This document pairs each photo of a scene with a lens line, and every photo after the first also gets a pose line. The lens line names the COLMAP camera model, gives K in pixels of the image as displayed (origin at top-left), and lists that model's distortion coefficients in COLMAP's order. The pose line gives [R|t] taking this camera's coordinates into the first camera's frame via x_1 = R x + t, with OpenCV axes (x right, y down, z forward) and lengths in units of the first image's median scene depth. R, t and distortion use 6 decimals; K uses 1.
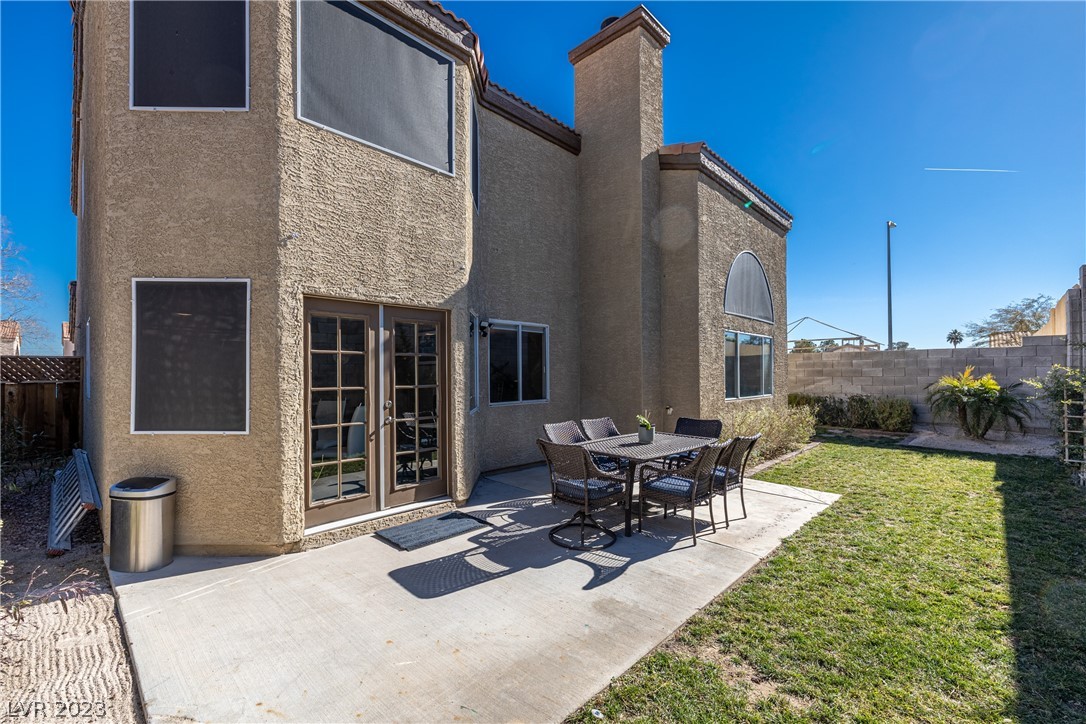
lens RADIAL K [[462.7, 0, 546.1], [0, 462.7, 365.5], [0, 0, 1]] dist [0.002123, -0.000178]
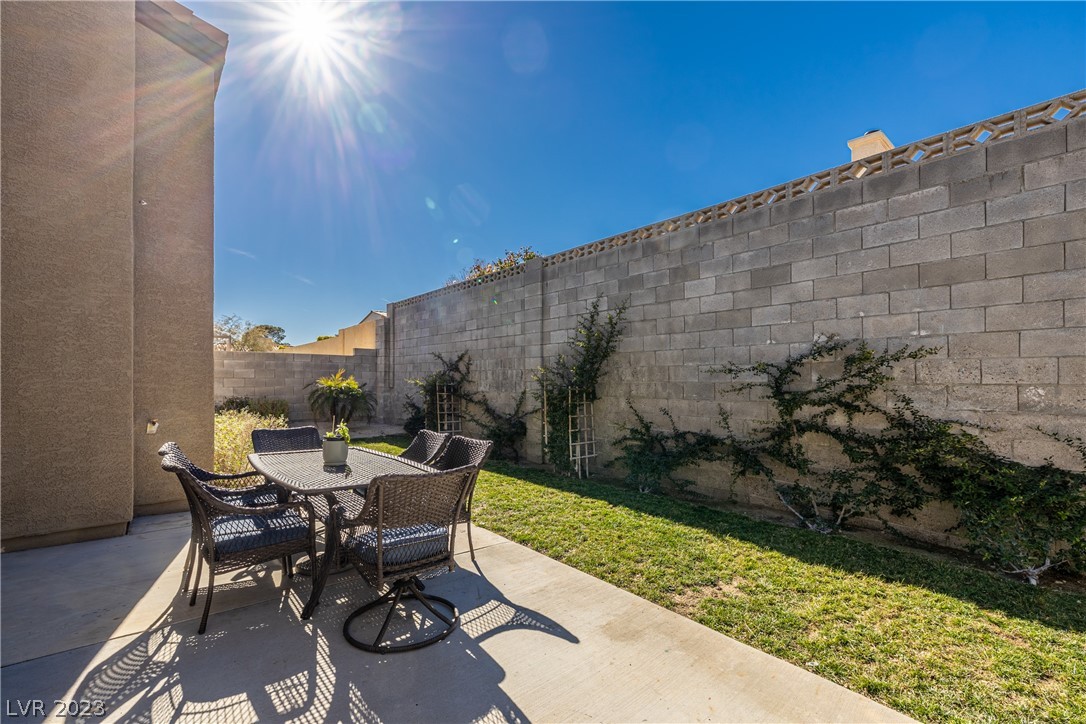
lens RADIAL K [[462.7, 0, 546.0], [0, 462.7, 372.1], [0, 0, 1]] dist [0.002123, -0.000178]
pose [[0.096402, 0.022625, 0.995085, -0.458681], [-0.021637, 0.999553, -0.020630, 0.041787], [-0.995107, -0.019542, 0.096848, 0.666275]]
